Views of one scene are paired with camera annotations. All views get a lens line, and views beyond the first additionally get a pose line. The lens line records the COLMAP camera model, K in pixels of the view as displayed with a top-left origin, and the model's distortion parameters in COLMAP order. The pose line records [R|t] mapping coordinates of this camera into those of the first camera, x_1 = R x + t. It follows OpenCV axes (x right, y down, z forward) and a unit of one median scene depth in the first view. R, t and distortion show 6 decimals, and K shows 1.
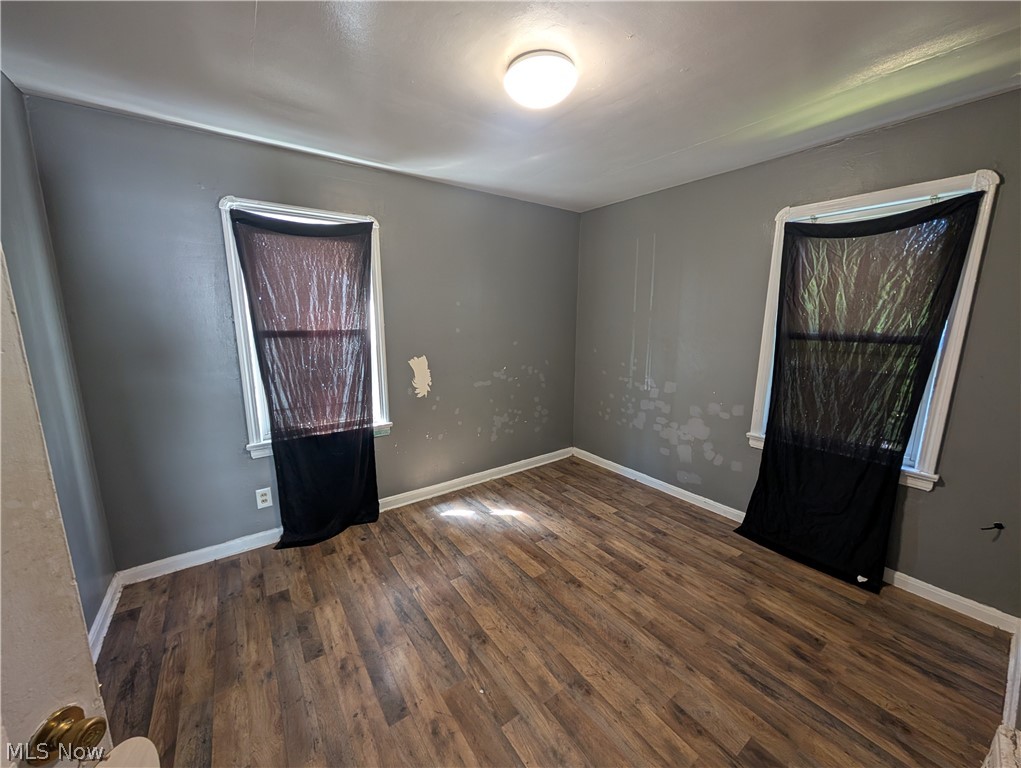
lens RADIAL K [[384.8, 0, 513.8], [0, 384.8, 387.2], [0, 0, 1]] dist [-0.001685, -0.000026]
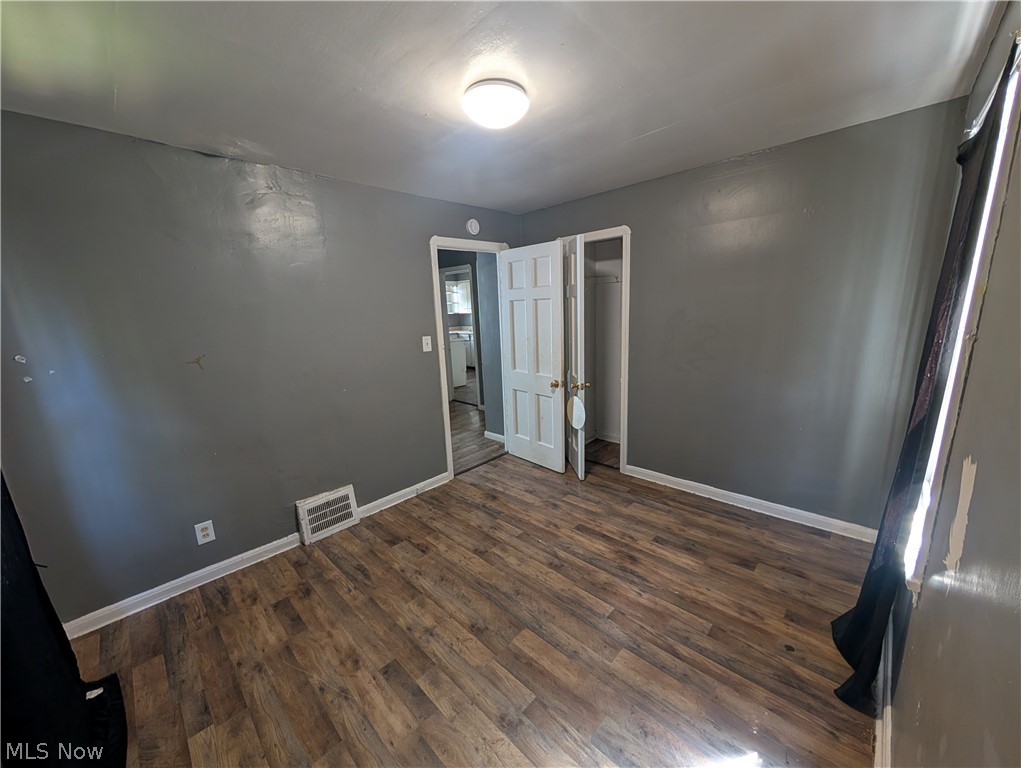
lens RADIAL K [[384.8, 0, 512.9], [0, 384.8, 389.5], [0, 0, 1]] dist [-0.001685, -0.000026]
pose [[-0.983341, 0.077318, -0.164508, 0.189445], [0.008228, 0.923032, 0.384635, -0.340637], [0.181585, 0.376873, -0.908291, 1.675701]]
